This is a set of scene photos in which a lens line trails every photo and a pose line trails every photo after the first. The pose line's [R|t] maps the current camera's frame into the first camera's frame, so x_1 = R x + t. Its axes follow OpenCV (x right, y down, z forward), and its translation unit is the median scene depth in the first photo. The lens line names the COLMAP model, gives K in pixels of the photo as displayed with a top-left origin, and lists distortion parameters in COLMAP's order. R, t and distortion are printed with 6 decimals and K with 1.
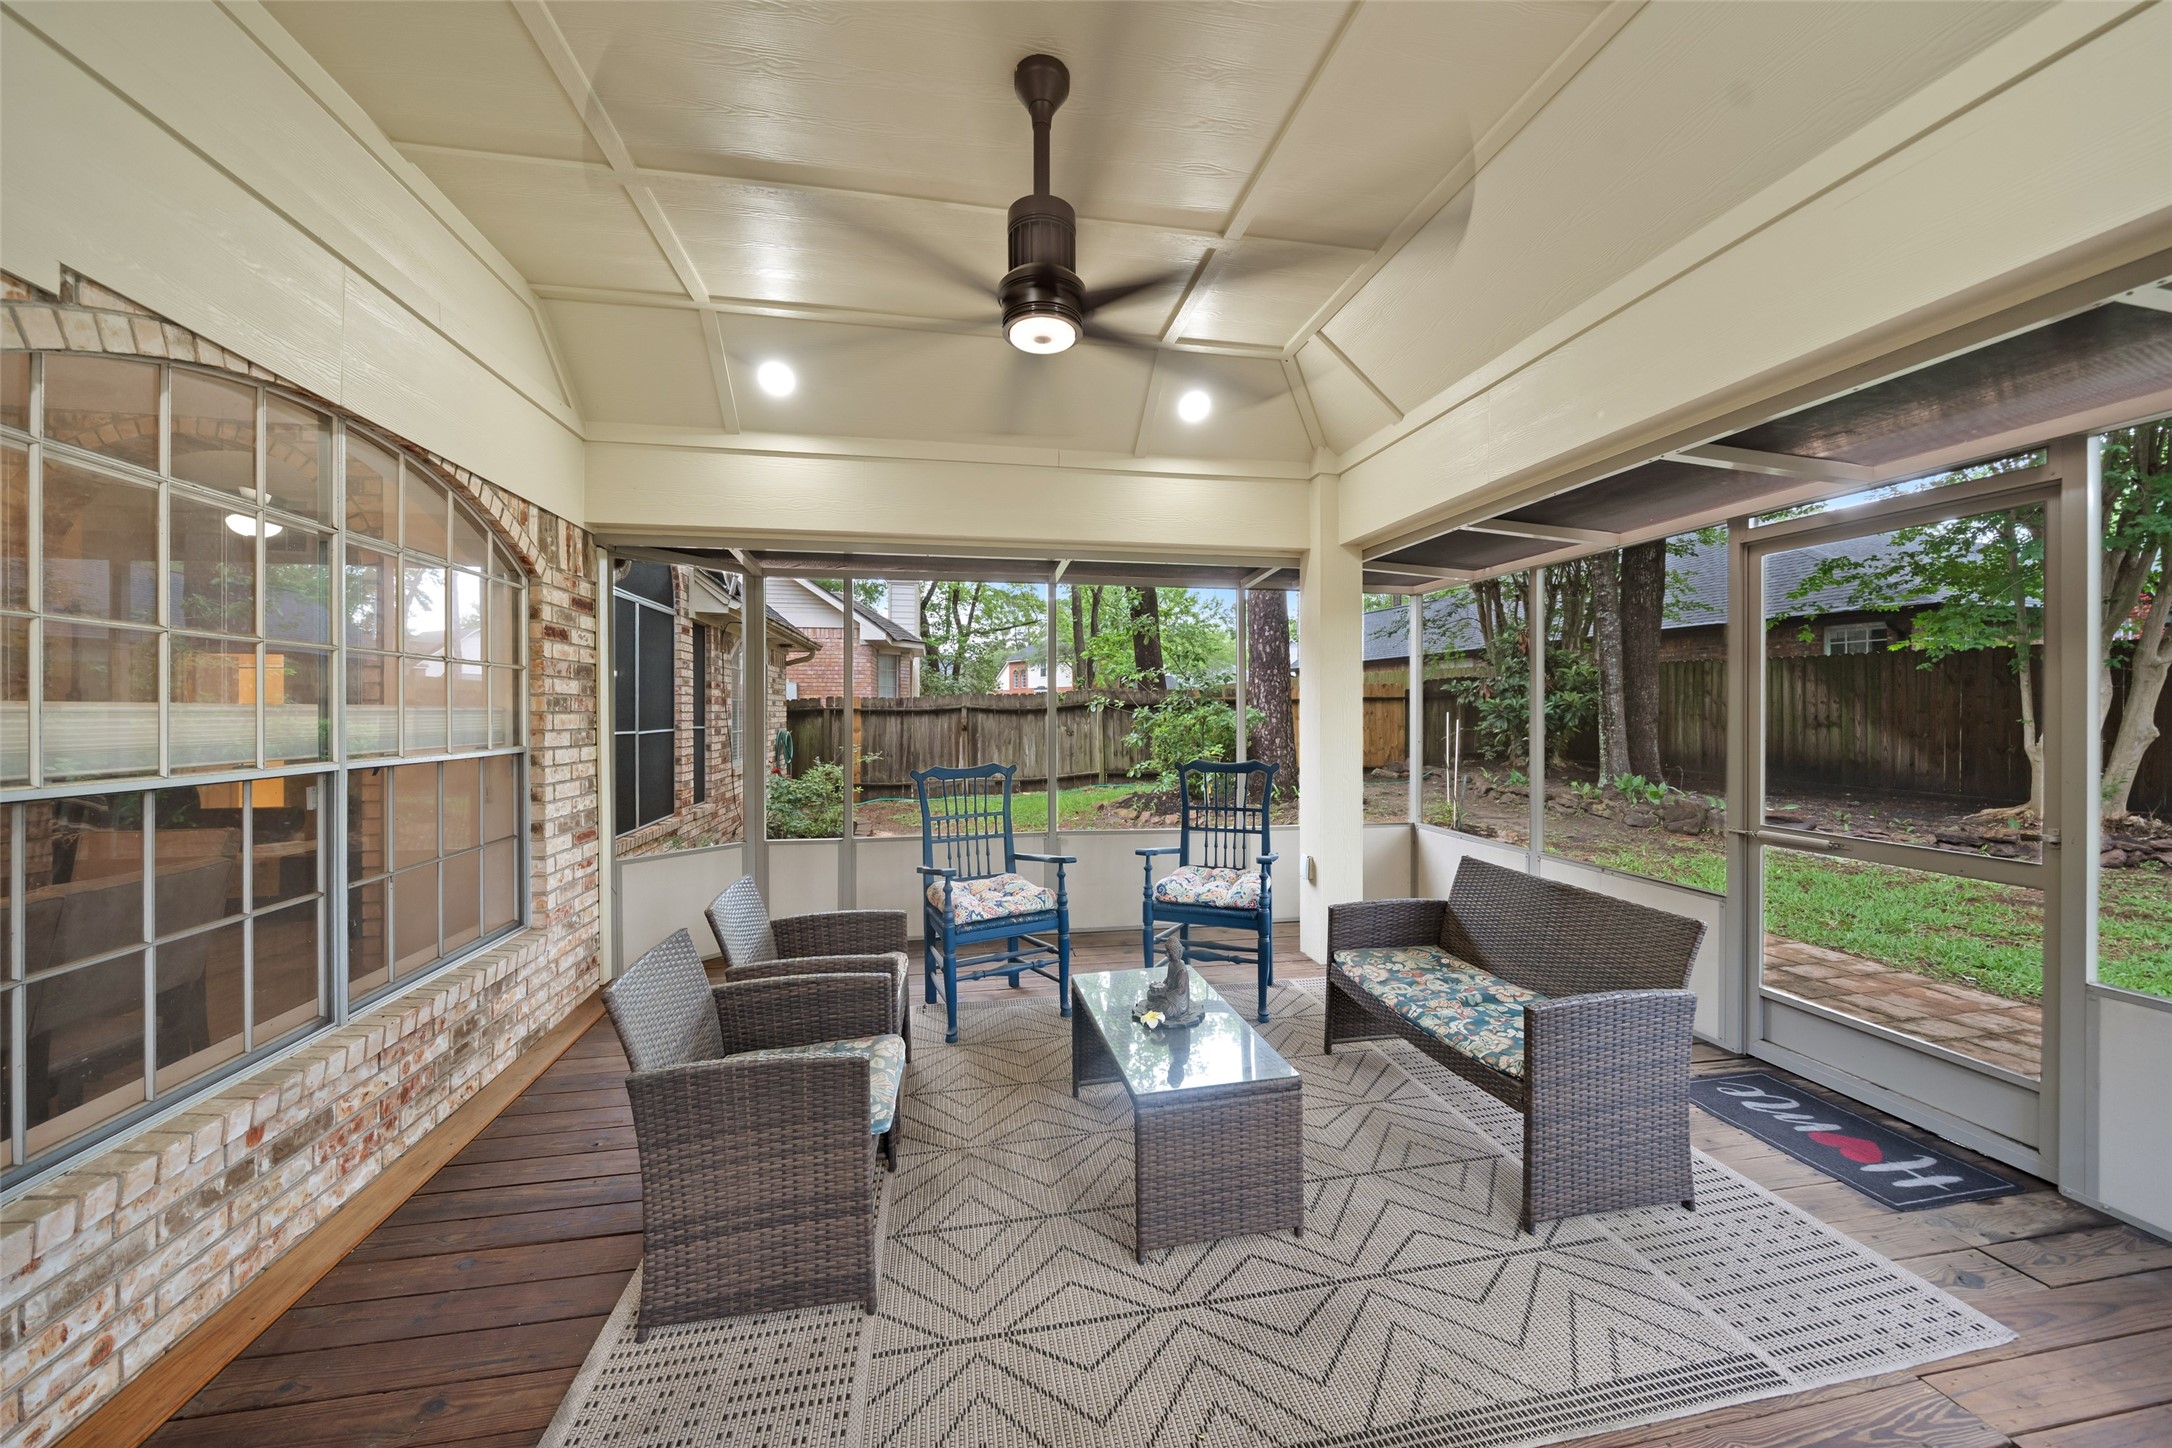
lens RADIAL K [[748.1, 0, 1069.4], [0, 748.1, 712.1], [0, 0, 1]] dist [-0.007093, 0.000478]
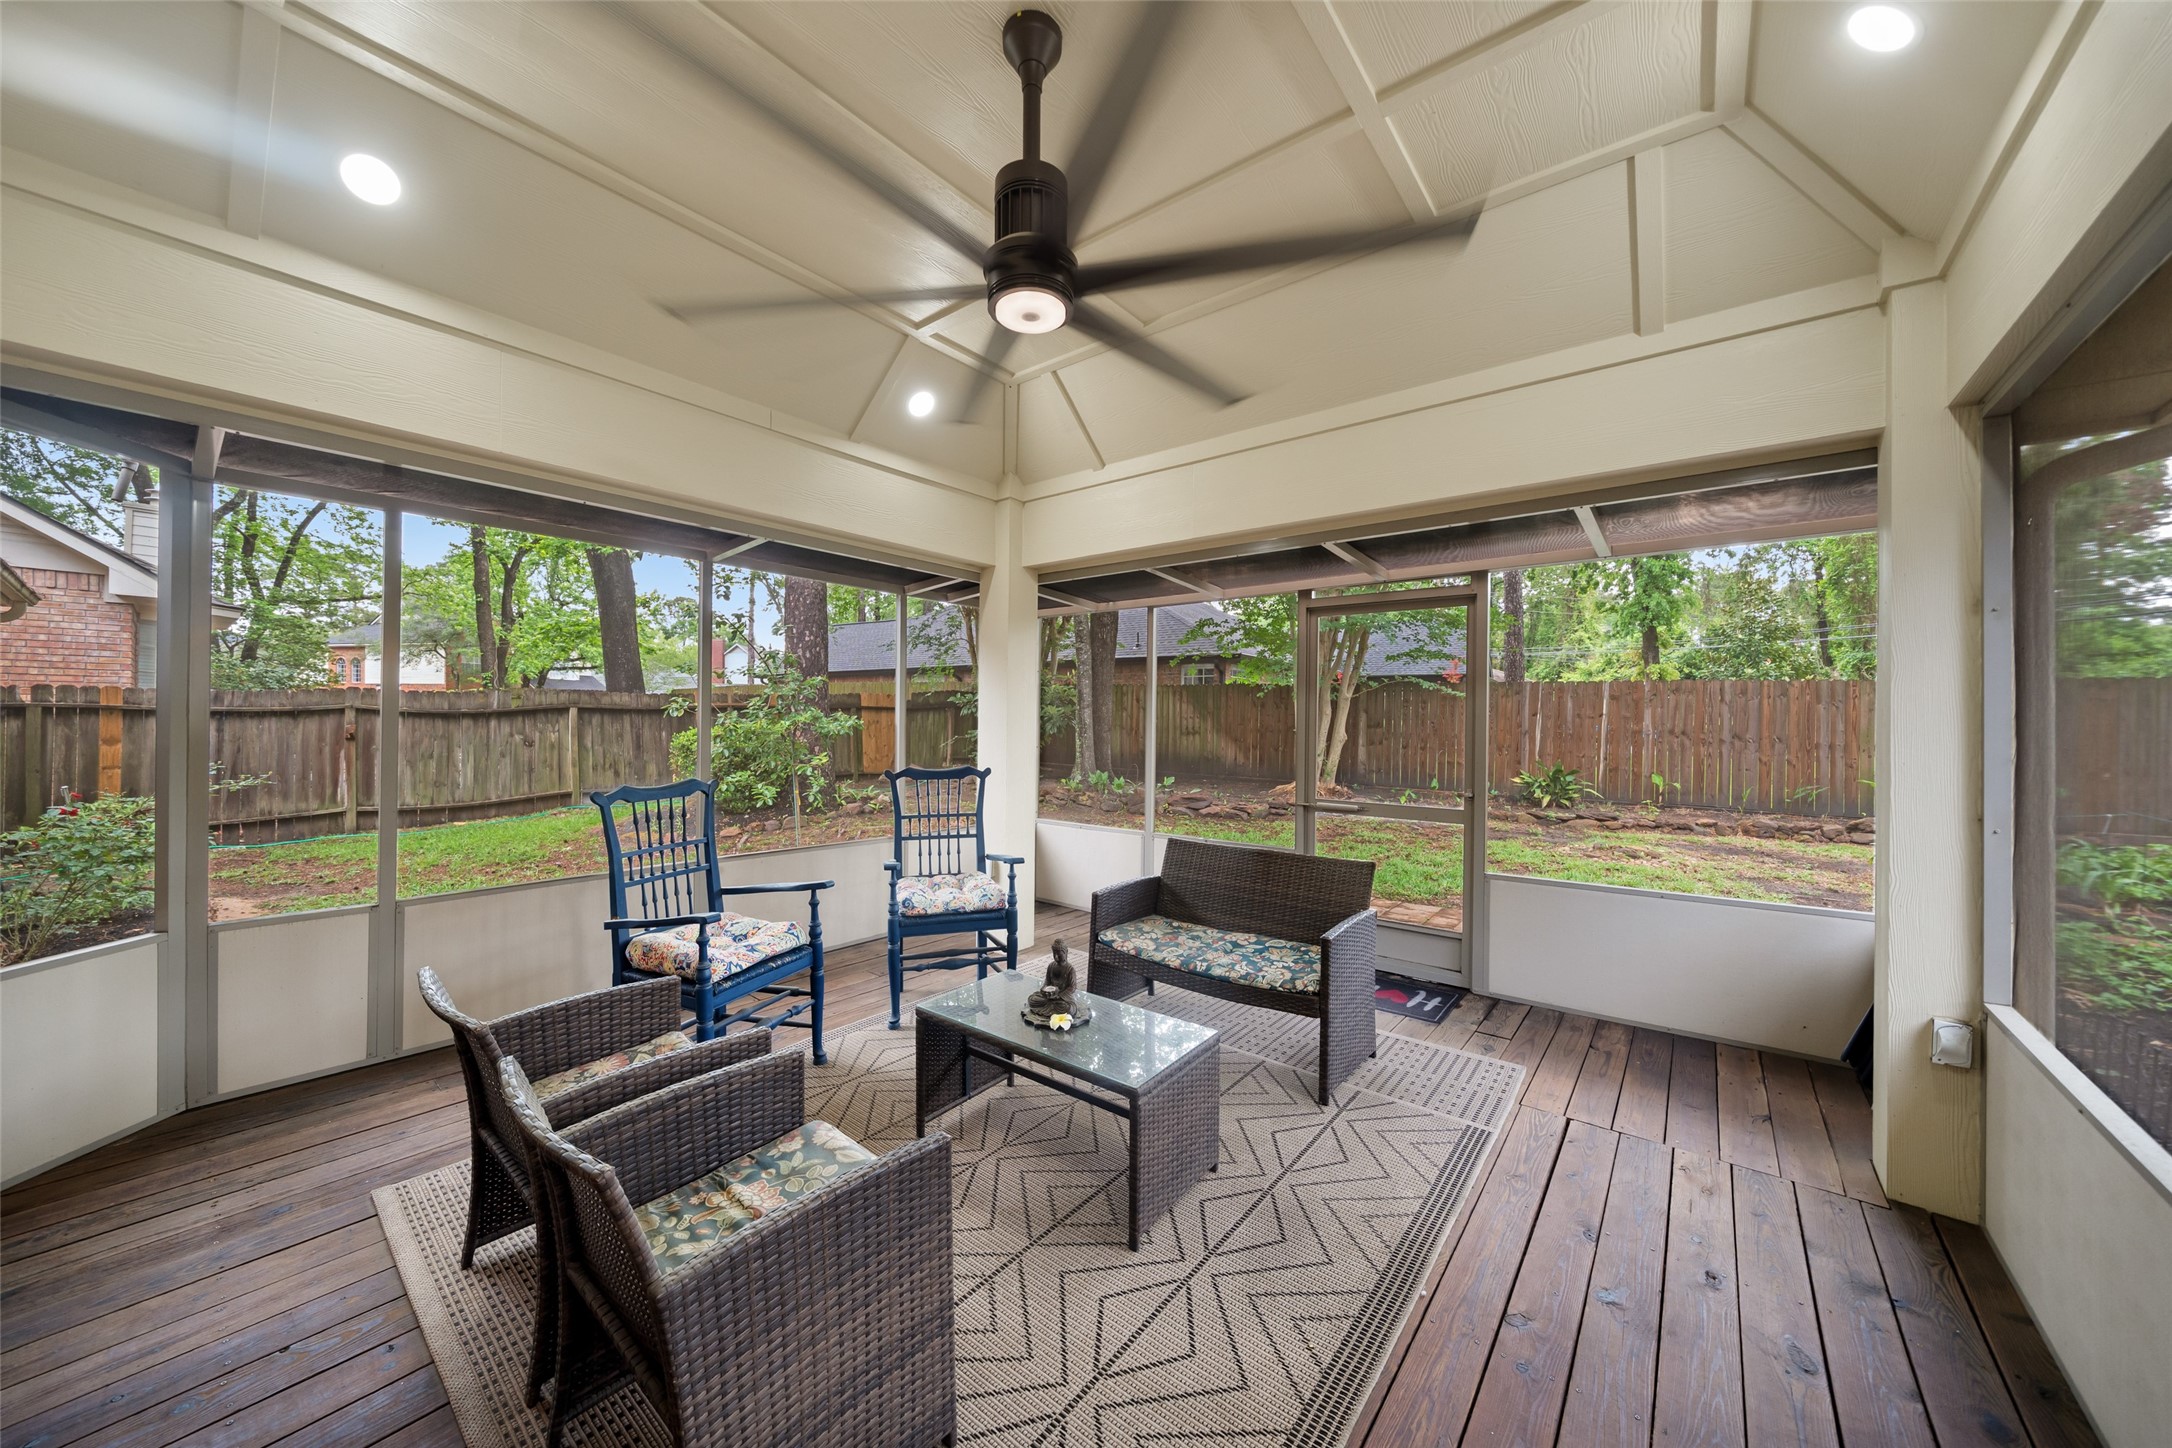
lens RADIAL K [[748.1, 0, 1068.6], [0, 748.1, 720.5], [0, 0, 1]] dist [-0.007093, 0.000478]
pose [[0.766971, 0.011366, 0.641582, -0.344788], [-0.011091, 0.999929, -0.004455, 0.006080], [-0.641586, -0.003698, 0.767042, 0.144522]]
